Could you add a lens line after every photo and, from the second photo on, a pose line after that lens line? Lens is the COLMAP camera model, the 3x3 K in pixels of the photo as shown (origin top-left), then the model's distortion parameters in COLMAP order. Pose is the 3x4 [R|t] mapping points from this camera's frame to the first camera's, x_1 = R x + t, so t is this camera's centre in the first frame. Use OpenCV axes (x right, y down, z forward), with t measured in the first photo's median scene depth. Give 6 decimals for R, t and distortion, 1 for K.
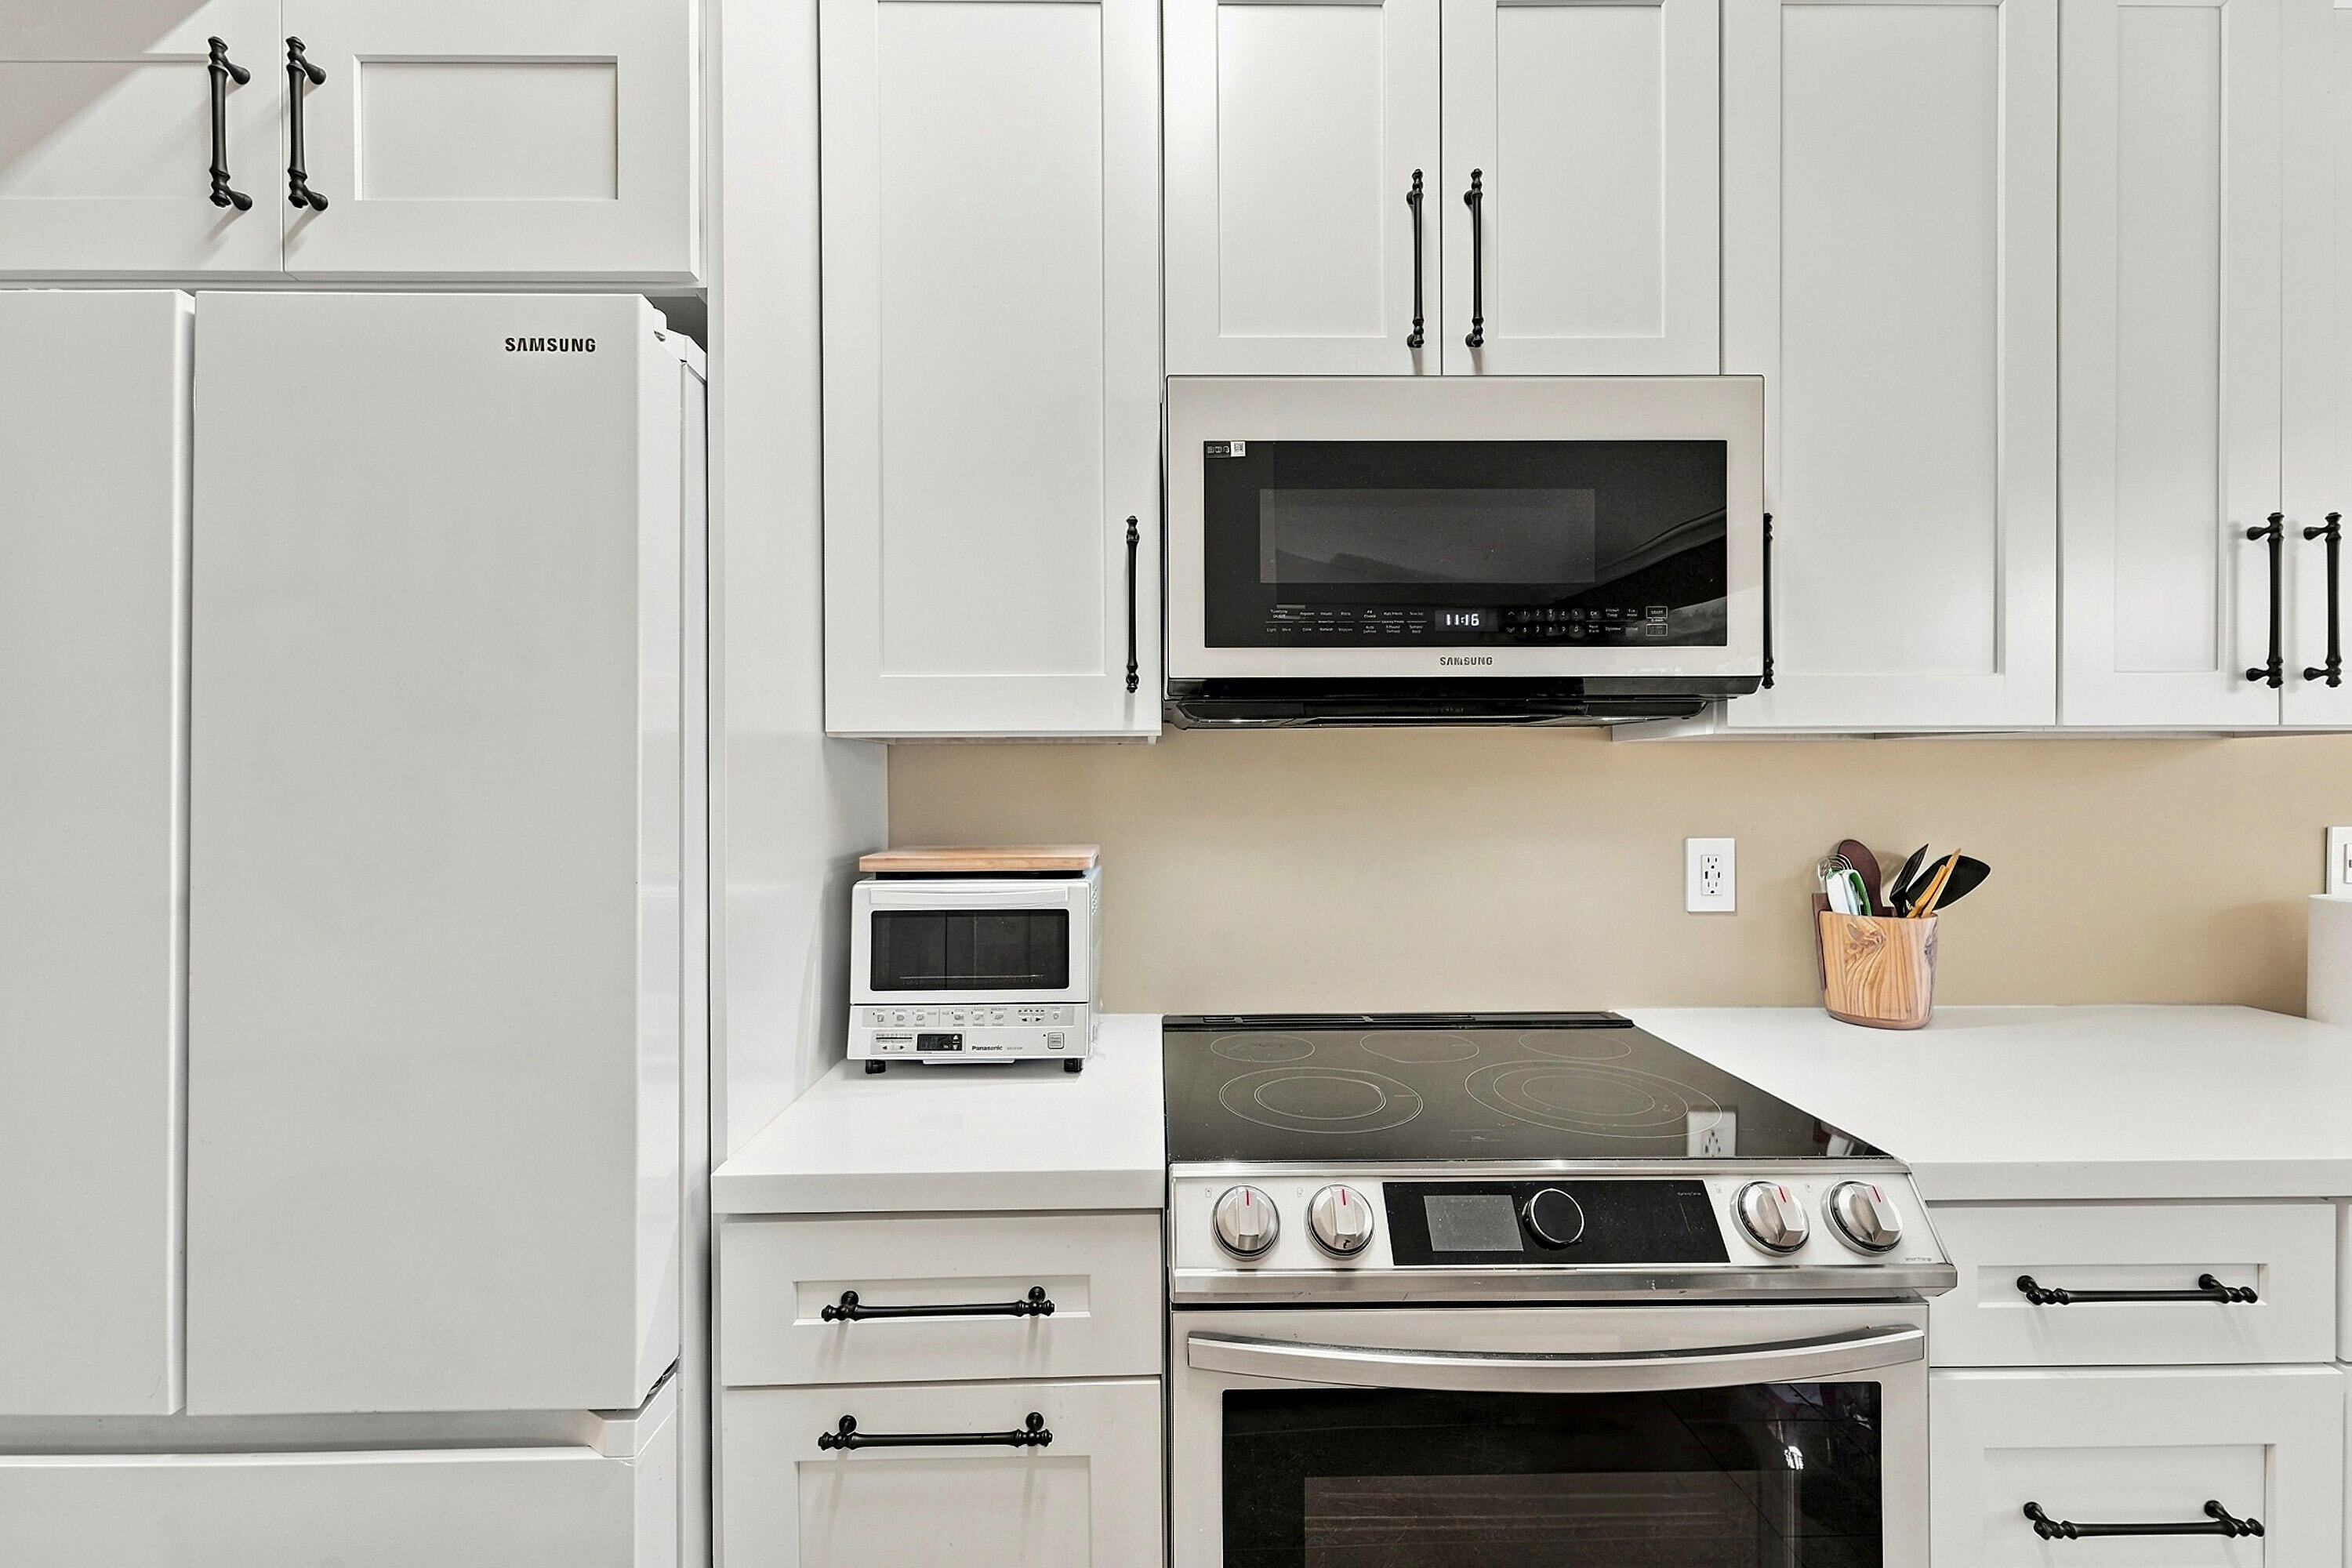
lens RADIAL K [[973.4, 0, 1169.6], [0, 973.4, 788.6], [0, 0, 1]] dist [0.005920, 0.000090]
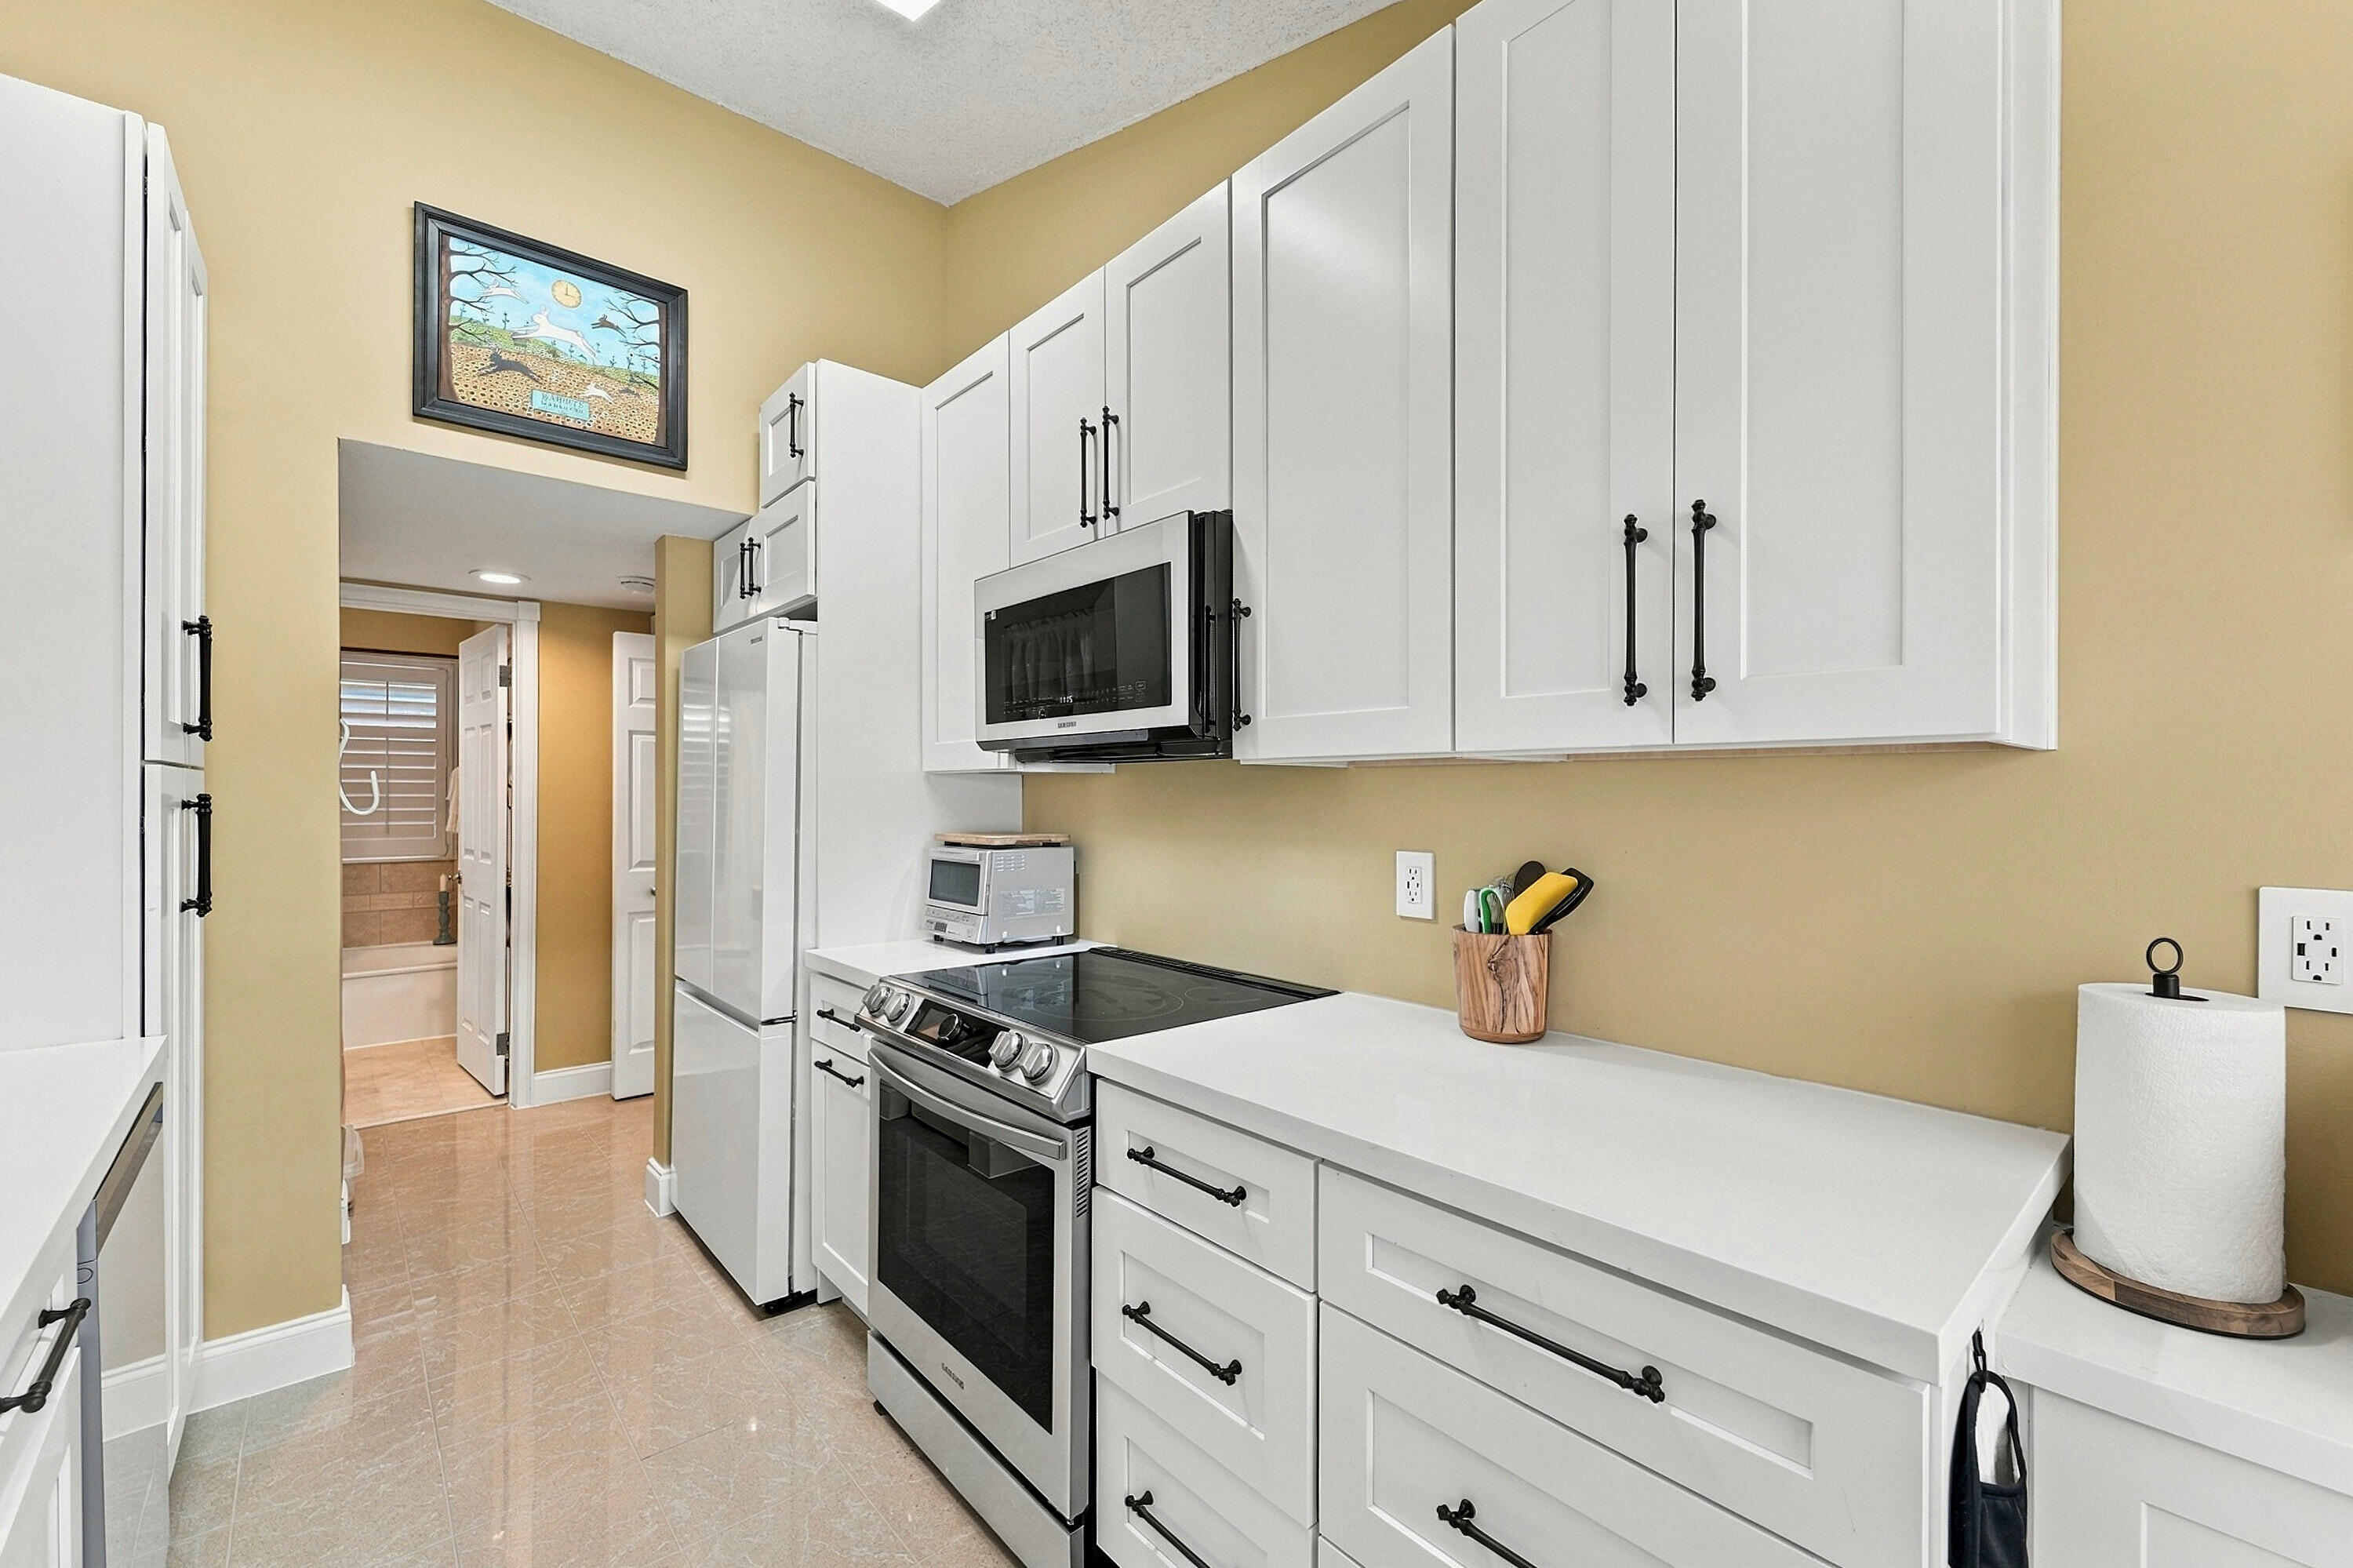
lens RADIAL K [[959.7, 0, 1166.2], [0, 959.7, 792.0], [0, 0, 1]] dist [-0.000067, -0.000363]
pose [[0.640733, 0.005401, -0.767745, 1.326918], [-0.009443, 0.999955, -0.000846, -0.015883], [0.767706, 0.007792, 0.640755, 0.082495]]
